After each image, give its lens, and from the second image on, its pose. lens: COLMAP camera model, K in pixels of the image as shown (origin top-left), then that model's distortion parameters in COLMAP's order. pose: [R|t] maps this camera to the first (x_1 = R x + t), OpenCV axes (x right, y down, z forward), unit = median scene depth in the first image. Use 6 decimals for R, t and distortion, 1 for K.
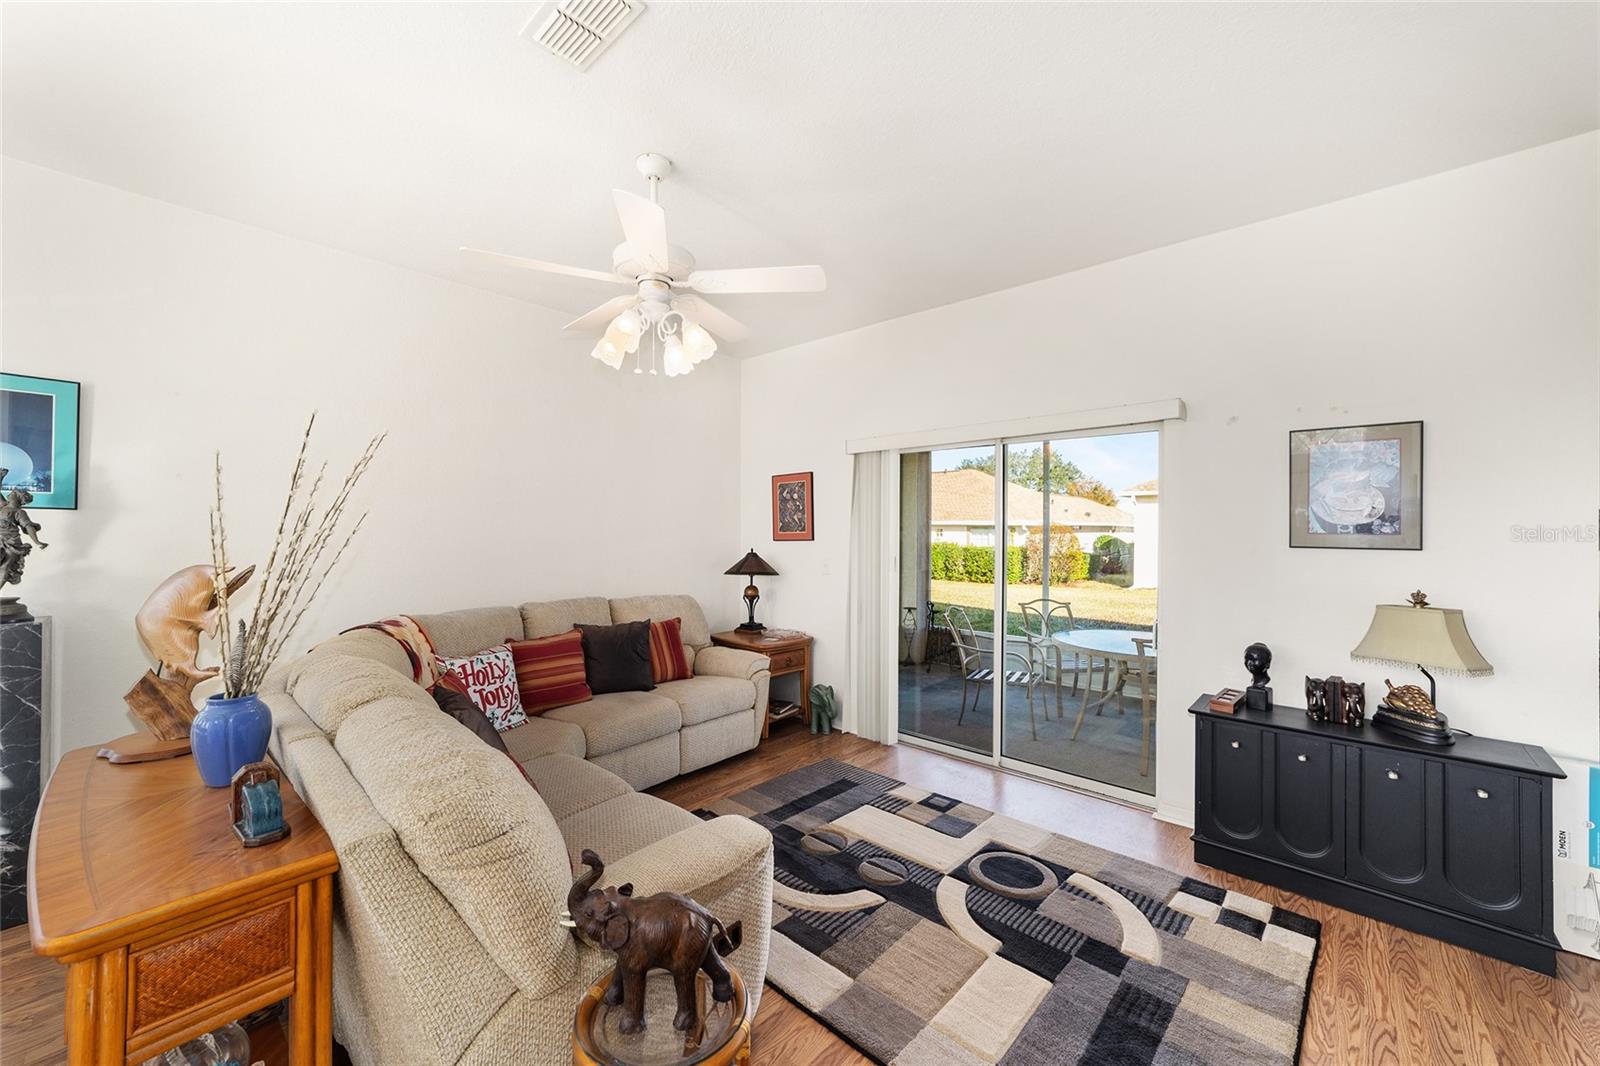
lens RADIAL K [[614.6, 0, 789.3], [0, 614.6, 526.9], [0, 0, 1]] dist [-0.011222, 0.006243]
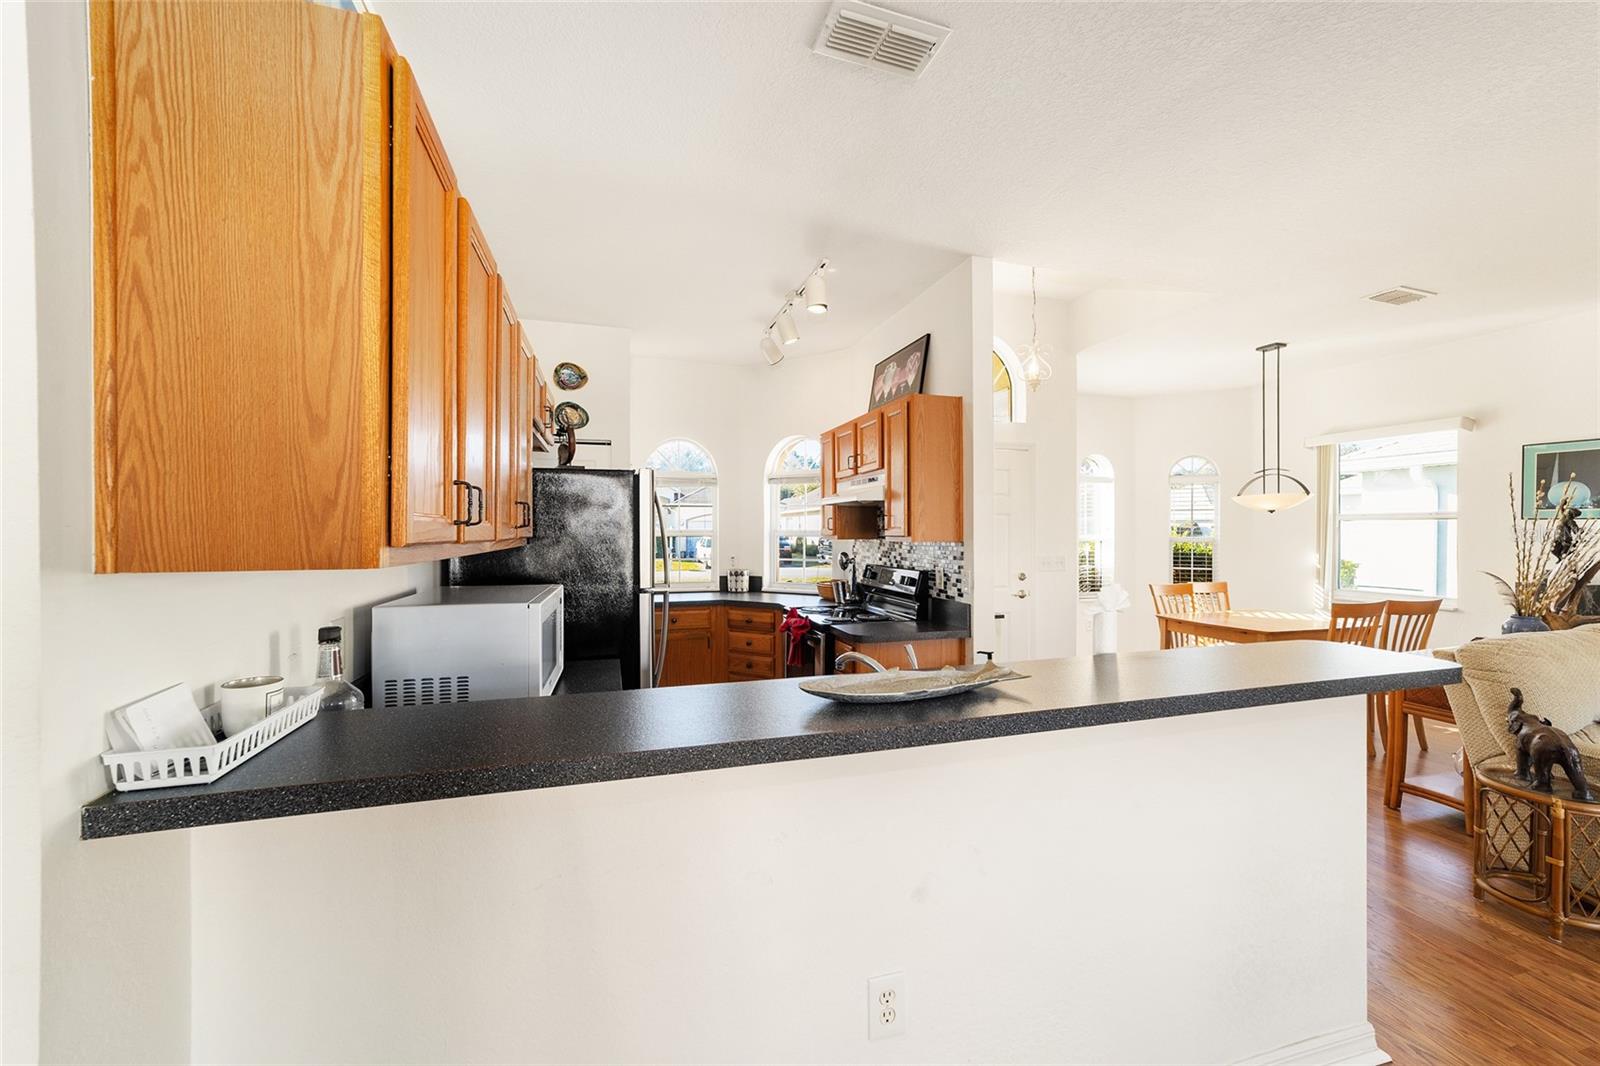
lens RADIAL K [[614.6, 0, 795.2], [0, 614.6, 532.0], [0, 0, 1]] dist [-0.011222, 0.006243]
pose [[-0.503567, -0.001280, -0.863955, 1.132068], [0.004954, 0.999978, -0.004369, 0.001827], [0.863942, -0.006480, -0.503549, -0.019736]]
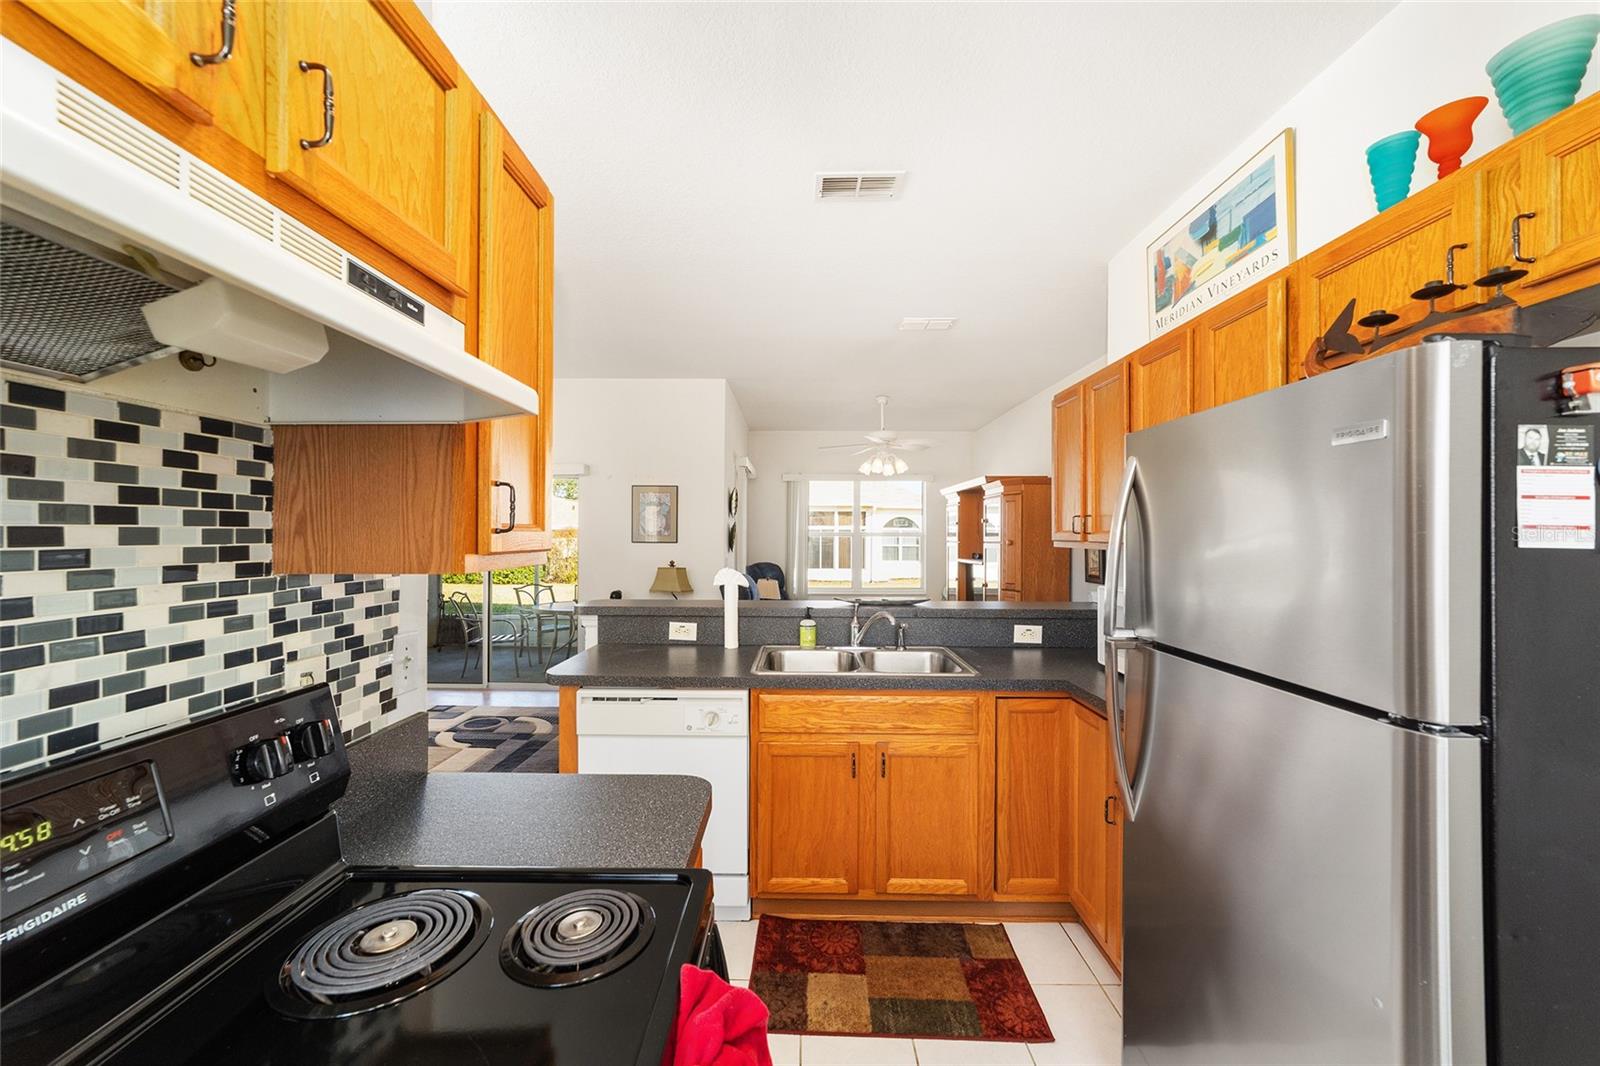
lens RADIAL K [[614.6, 0, 796.7], [0, 614.6, 535.6], [0, 0, 1]] dist [-0.011222, 0.006243]
pose [[0.740312, -0.001993, 0.672261, -0.152919], [-0.005221, 0.999948, 0.008714, -0.009491], [-0.672243, -0.009961, 0.740263, -0.880561]]
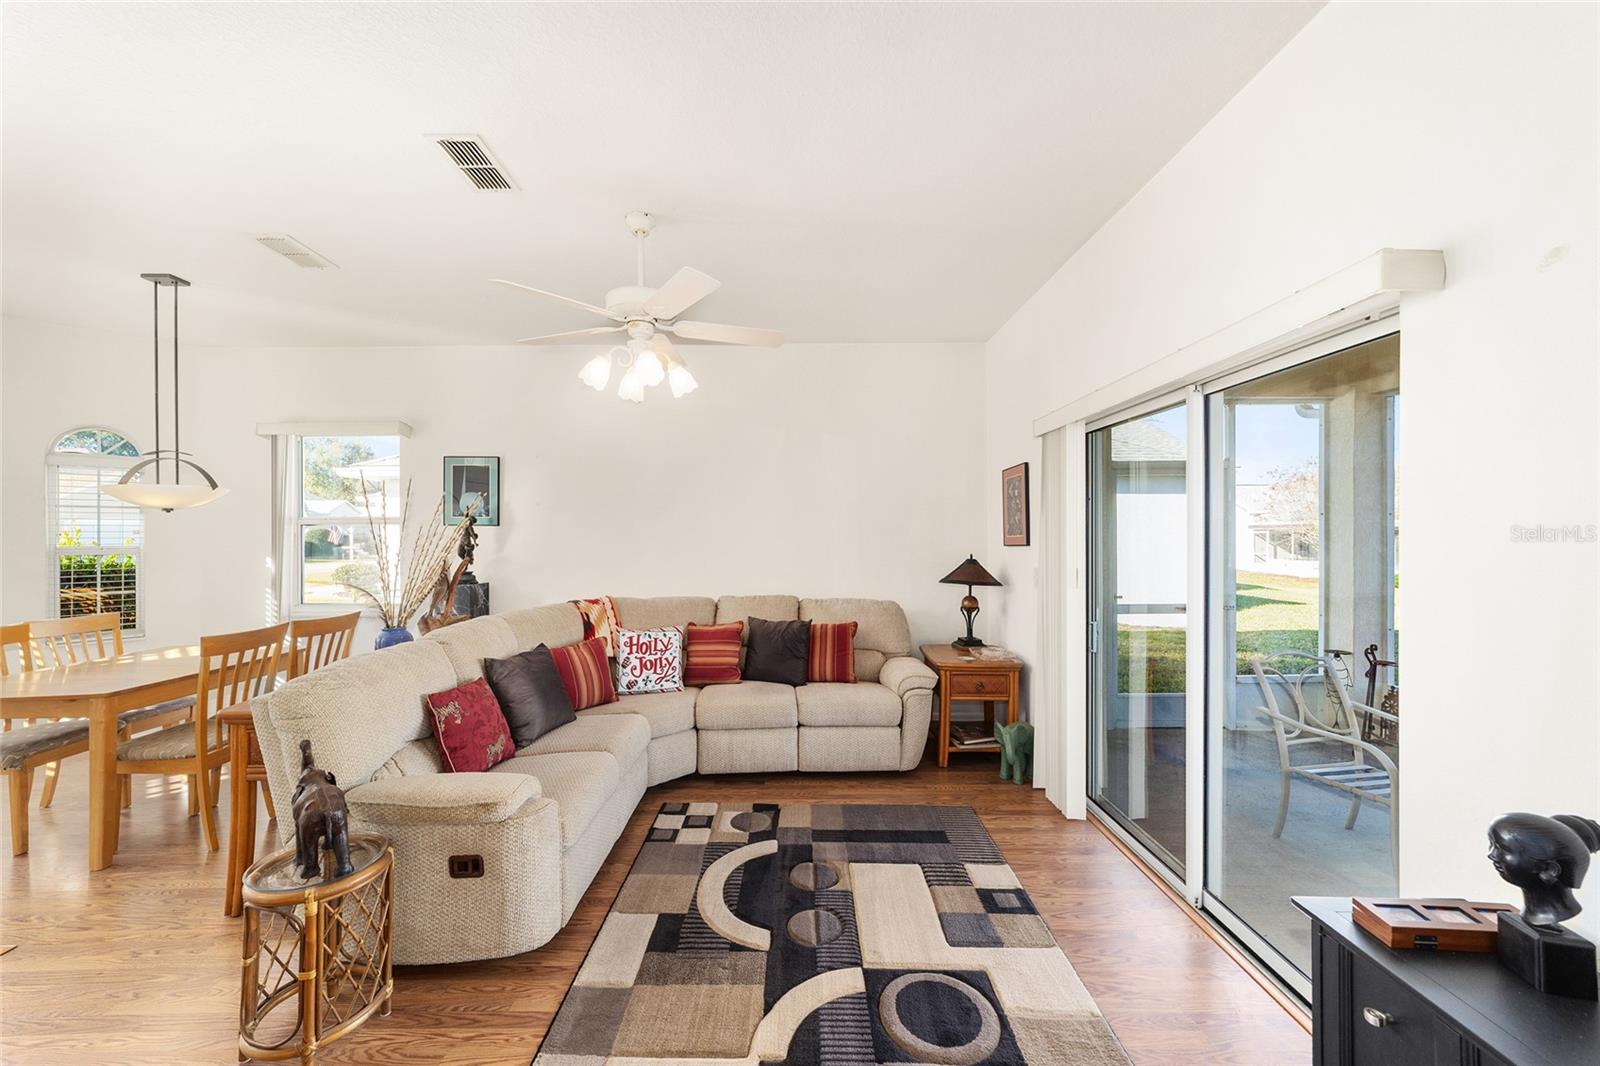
lens RADIAL K [[614.6, 0, 792.8], [0, 614.6, 532.8], [0, 0, 1]] dist [-0.011222, 0.006243]
pose [[0.676645, -0.007939, -0.736266, 0.720717], [0.011571, 0.999933, -0.000149, 0.003051], [0.736218, -0.008418, 0.676692, 0.368072]]
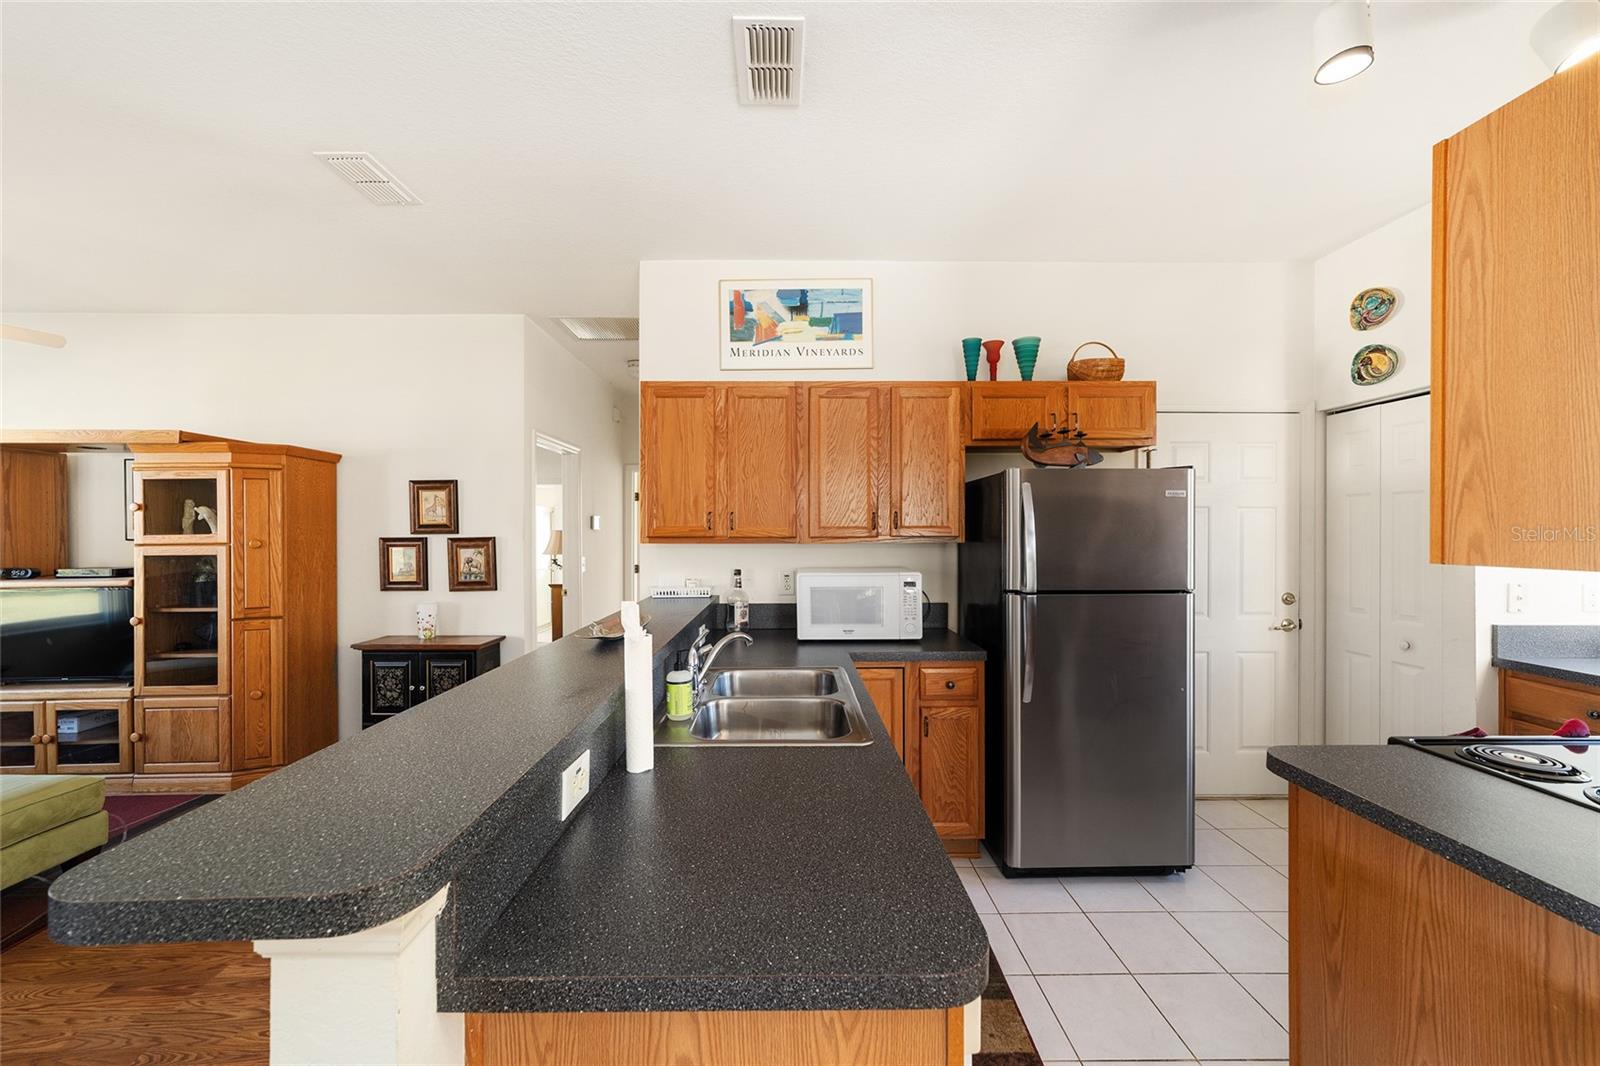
lens RADIAL K [[614.6, 0, 795.5], [0, 614.6, 532.7], [0, 0, 1]] dist [-0.011222, 0.006243]
pose [[-0.690599, -0.004121, 0.723226, 0.013817], [-0.004207, 0.999990, 0.001681, -0.003243], [-0.723226, -0.001882, -0.690609, 0.183555]]
